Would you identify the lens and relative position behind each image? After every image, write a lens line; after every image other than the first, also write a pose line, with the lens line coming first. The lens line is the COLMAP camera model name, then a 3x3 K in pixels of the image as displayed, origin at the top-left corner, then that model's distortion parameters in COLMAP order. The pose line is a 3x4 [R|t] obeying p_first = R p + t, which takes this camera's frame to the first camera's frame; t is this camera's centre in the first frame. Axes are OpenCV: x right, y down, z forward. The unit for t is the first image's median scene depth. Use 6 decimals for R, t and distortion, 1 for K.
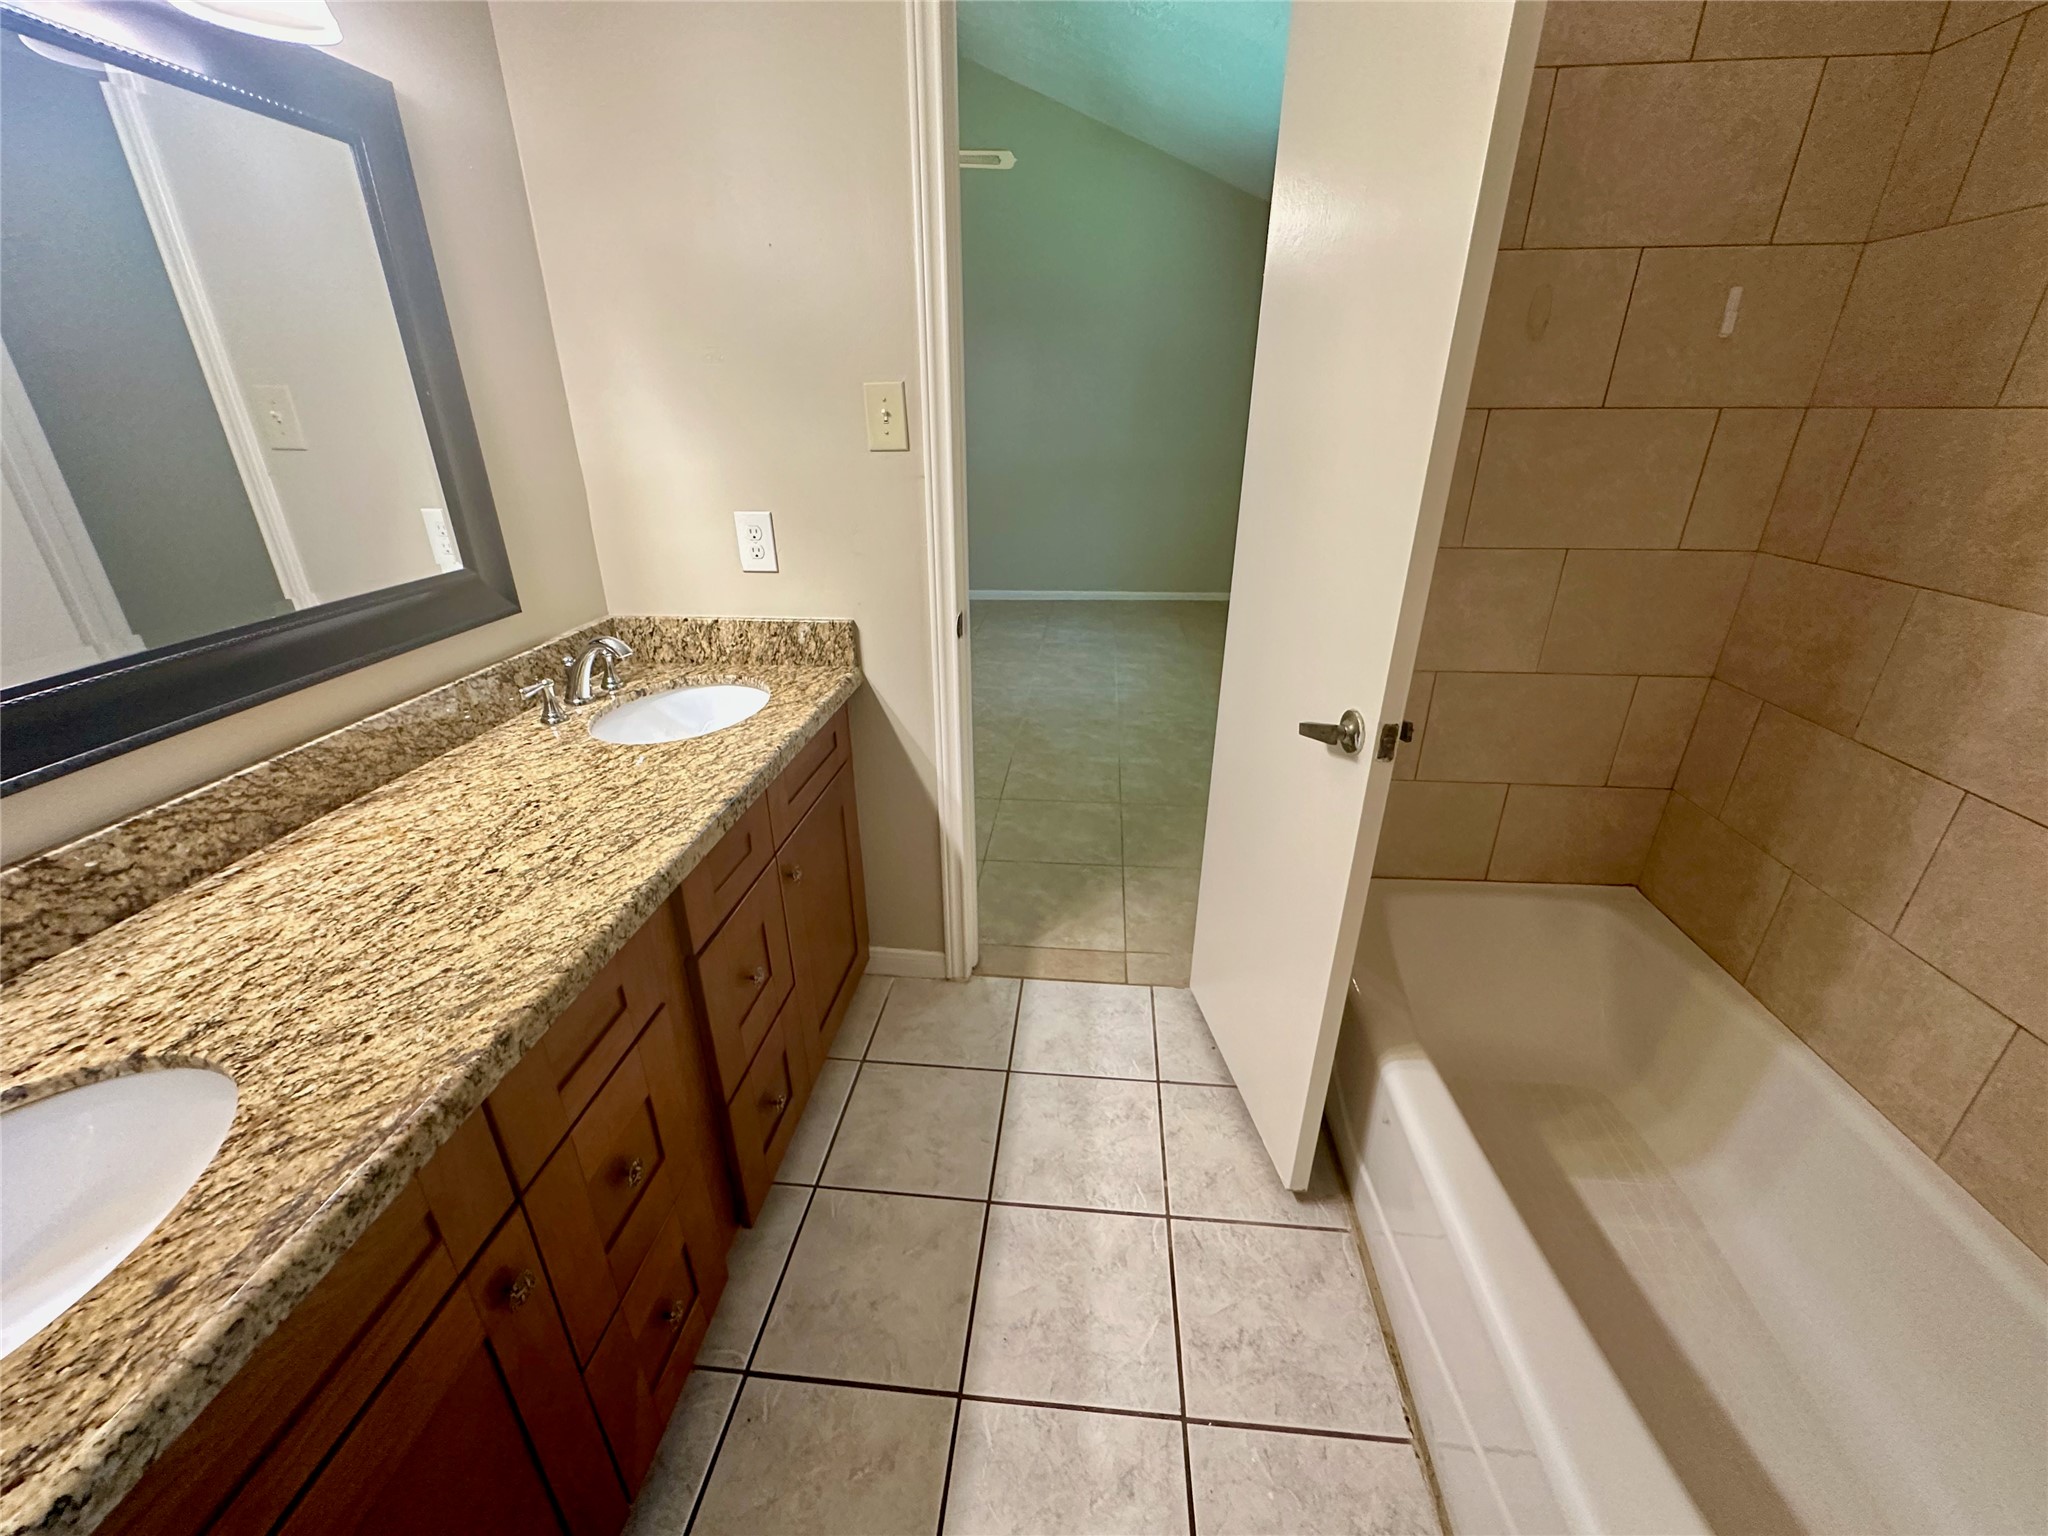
lens RADIAL K [[818.0, 0, 1026.3], [0, 818.0, 760.8], [0, 0, 1]] dist [-0.004143, -0.000242]
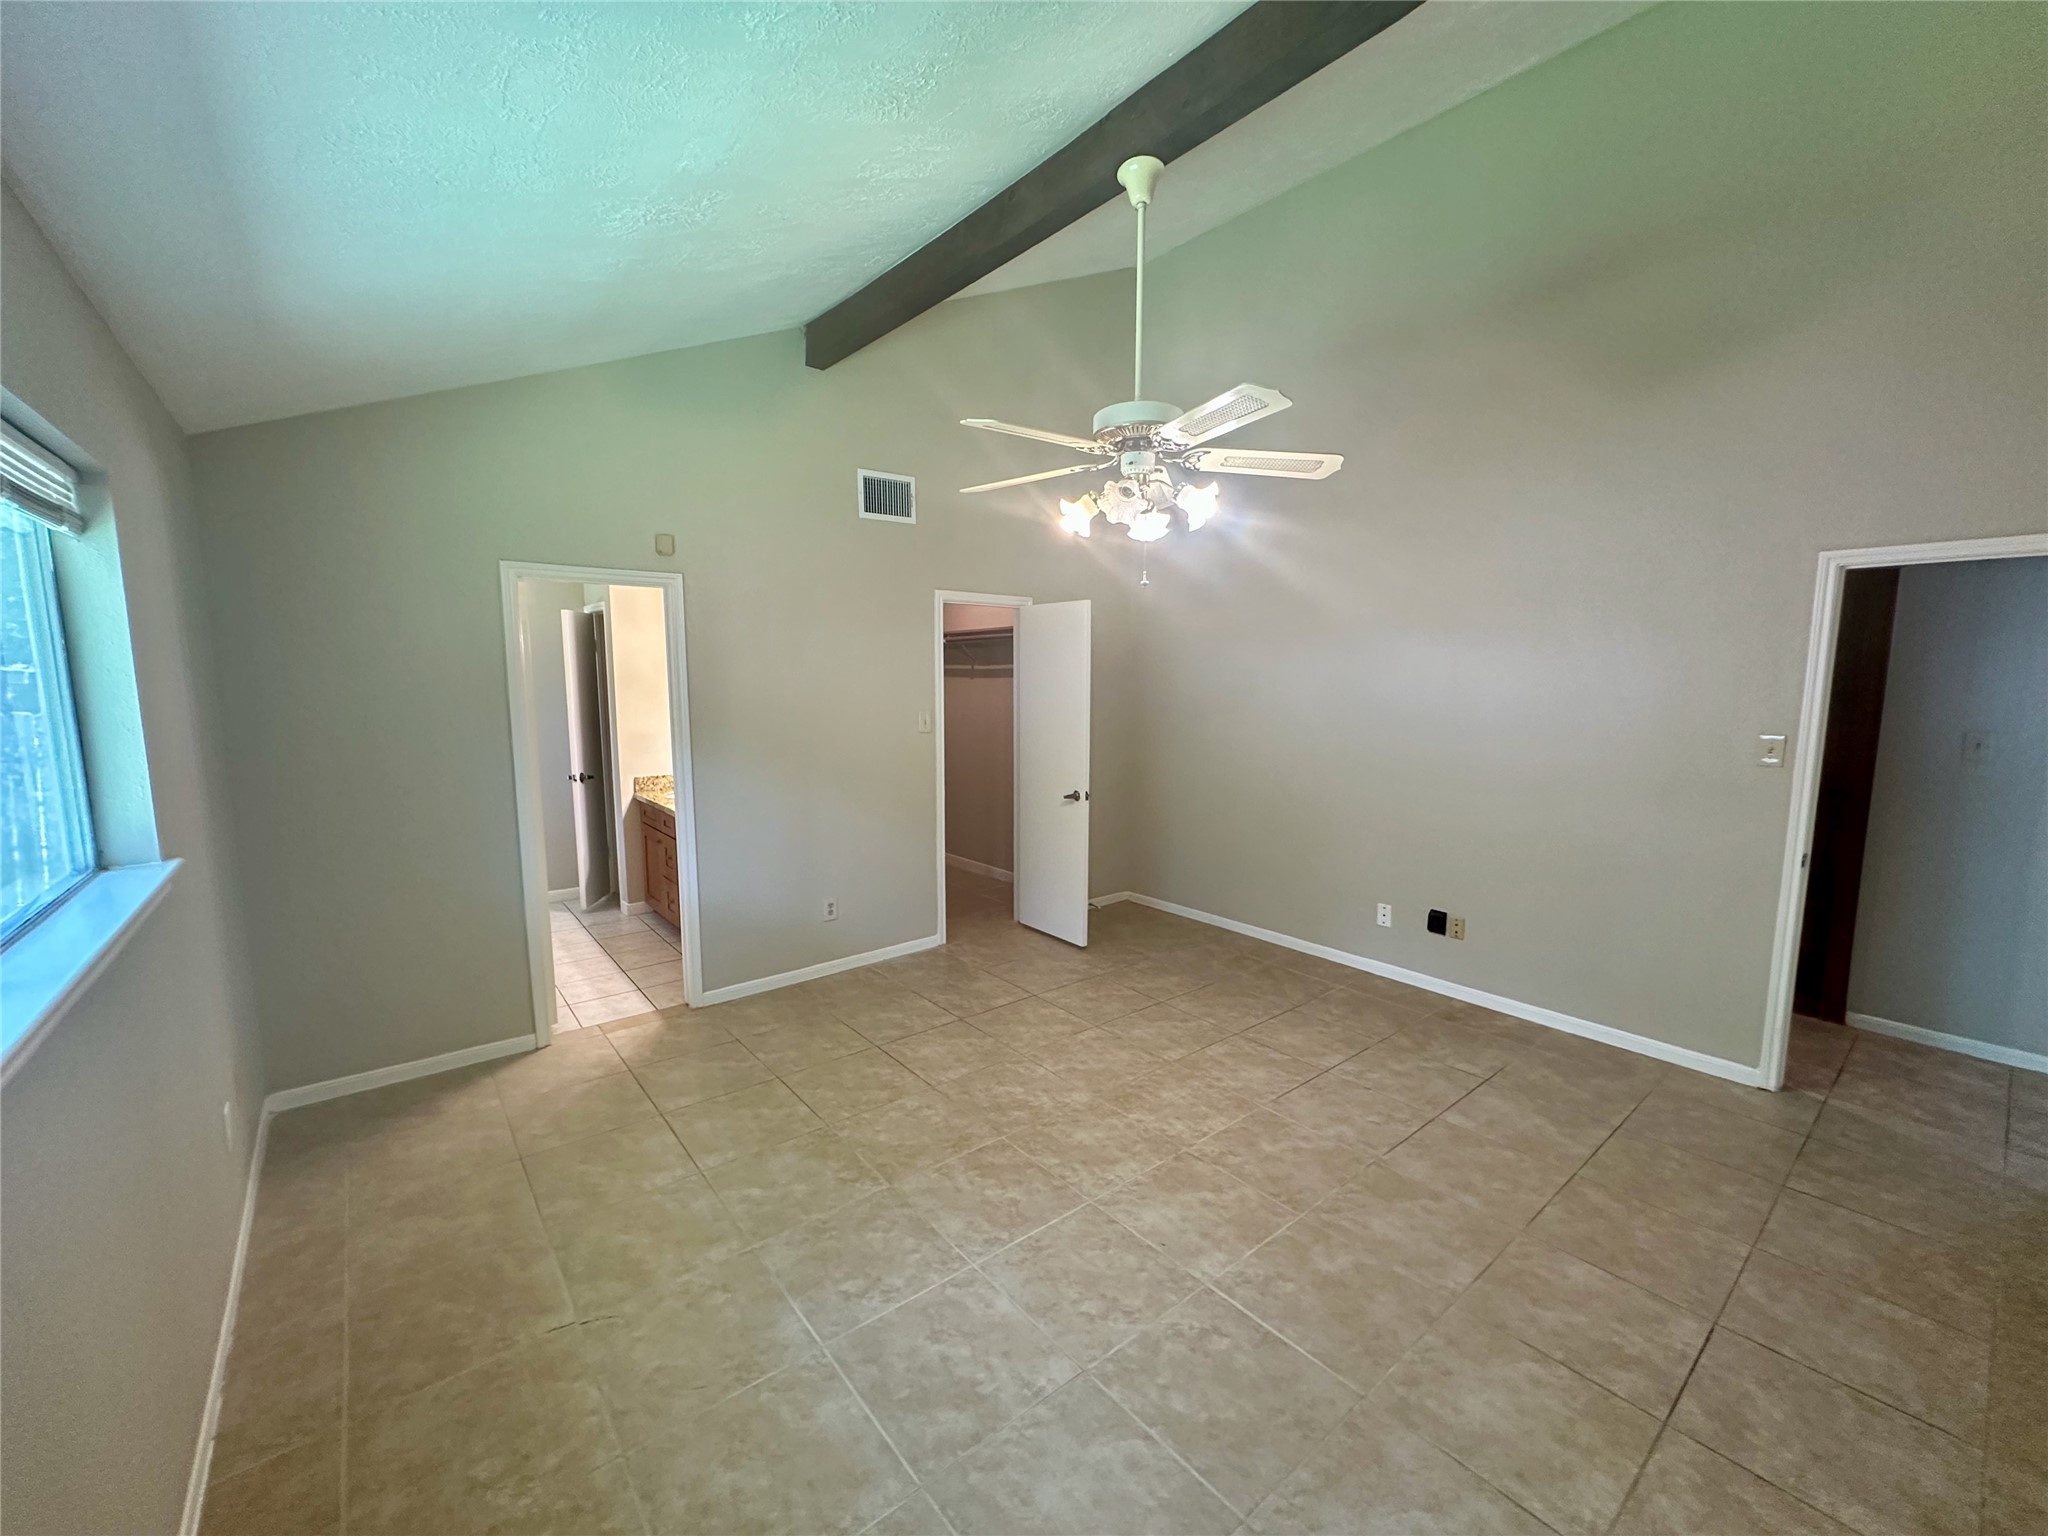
lens RADIAL K [[818.0, 0, 1021.1], [0, 818.0, 768.5], [0, 0, 1]] dist [-0.004143, -0.000242]
pose [[-0.717842, 0.084458, -0.691064, 1.217859], [-0.272940, 0.879014, 0.390944, -2.226397], [0.640474, 0.469255, -0.607942, 4.548308]]
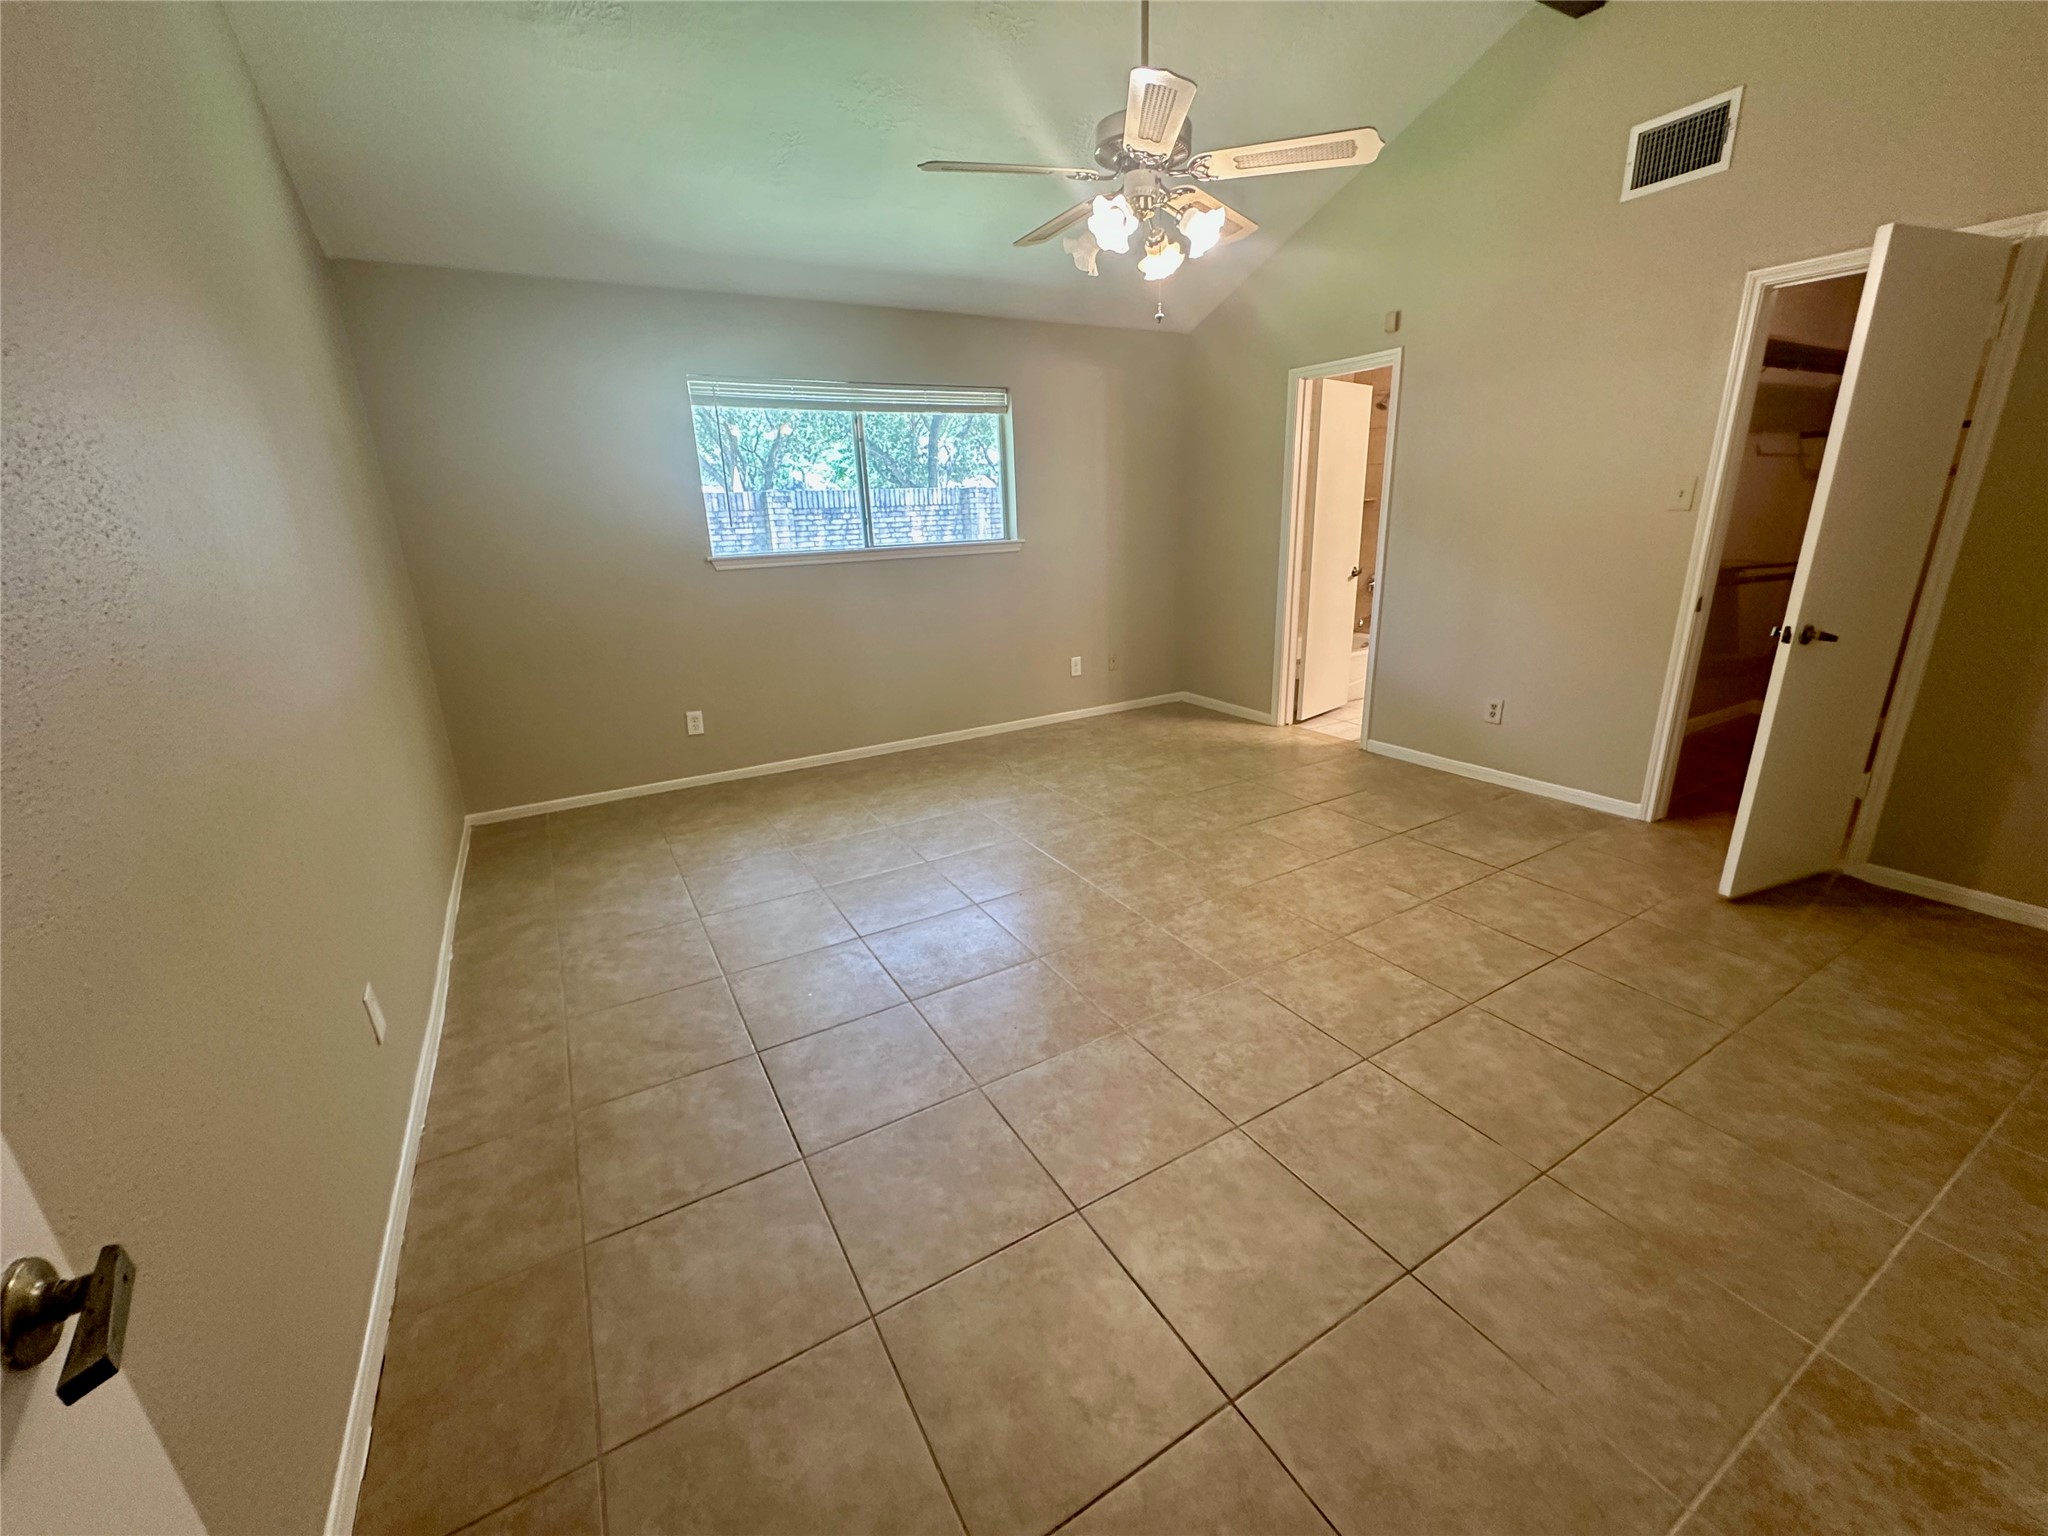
lens RADIAL K [[818.0, 0, 1026.9], [0, 818.0, 769.7], [0, 0, 1]] dist [-0.004143, -0.000242]
pose [[-0.580301, -0.225534, 0.782550, -2.434207], [0.355575, 0.794301, 0.492598, -2.116825], [-0.732678, 0.564110, -0.380739, 4.875966]]
